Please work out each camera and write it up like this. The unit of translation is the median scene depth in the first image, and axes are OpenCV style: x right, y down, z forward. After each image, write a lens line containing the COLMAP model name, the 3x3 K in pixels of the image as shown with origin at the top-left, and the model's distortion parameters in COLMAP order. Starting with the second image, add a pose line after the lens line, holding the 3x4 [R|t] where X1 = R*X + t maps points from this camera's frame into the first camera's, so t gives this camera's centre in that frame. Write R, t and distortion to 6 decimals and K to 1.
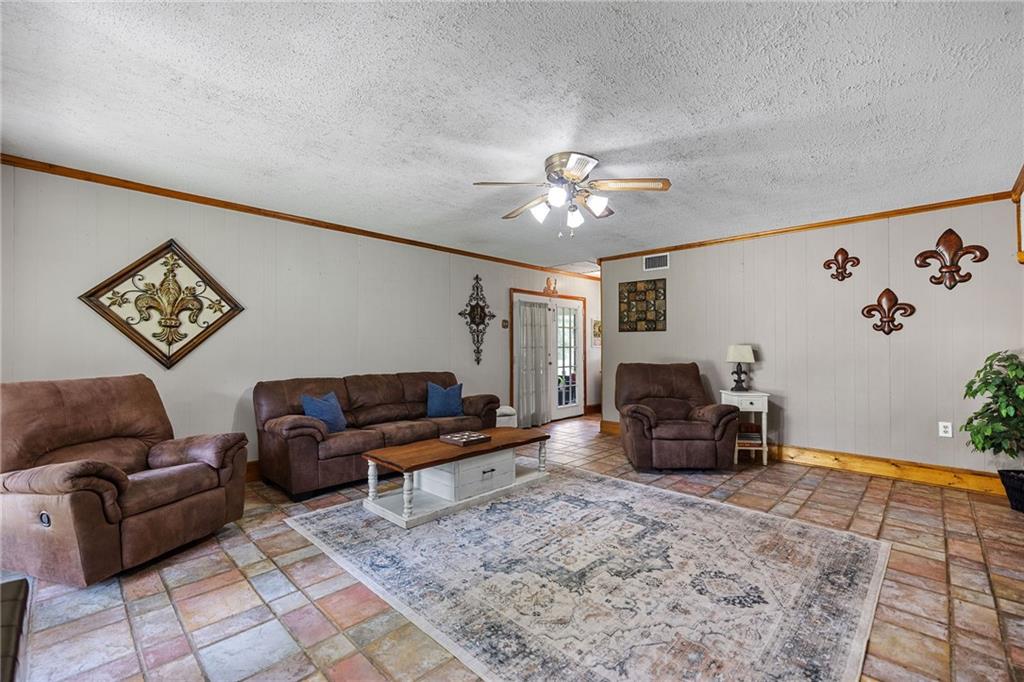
lens RADIAL K [[431.7, 0, 510.9], [0, 431.7, 345.2], [0, 0, 1]] dist [0.000998, -0.000474]
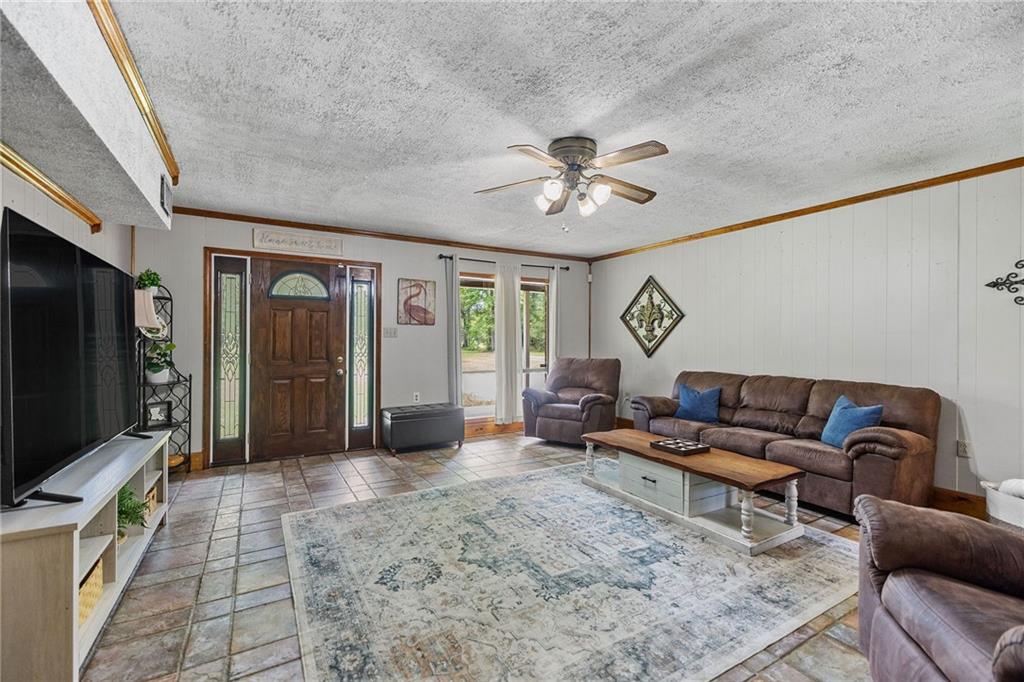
lens RADIAL K [[431.7, 0, 509.8], [0, 431.7, 342.0], [0, 0, 1]] dist [0.000998, -0.000474]
pose [[-0.259410, 0.000476, -0.965767, 1.071433], [-0.001735, 0.999998, 0.000959, -0.003083], [0.965766, 0.001924, -0.259409, 1.111226]]
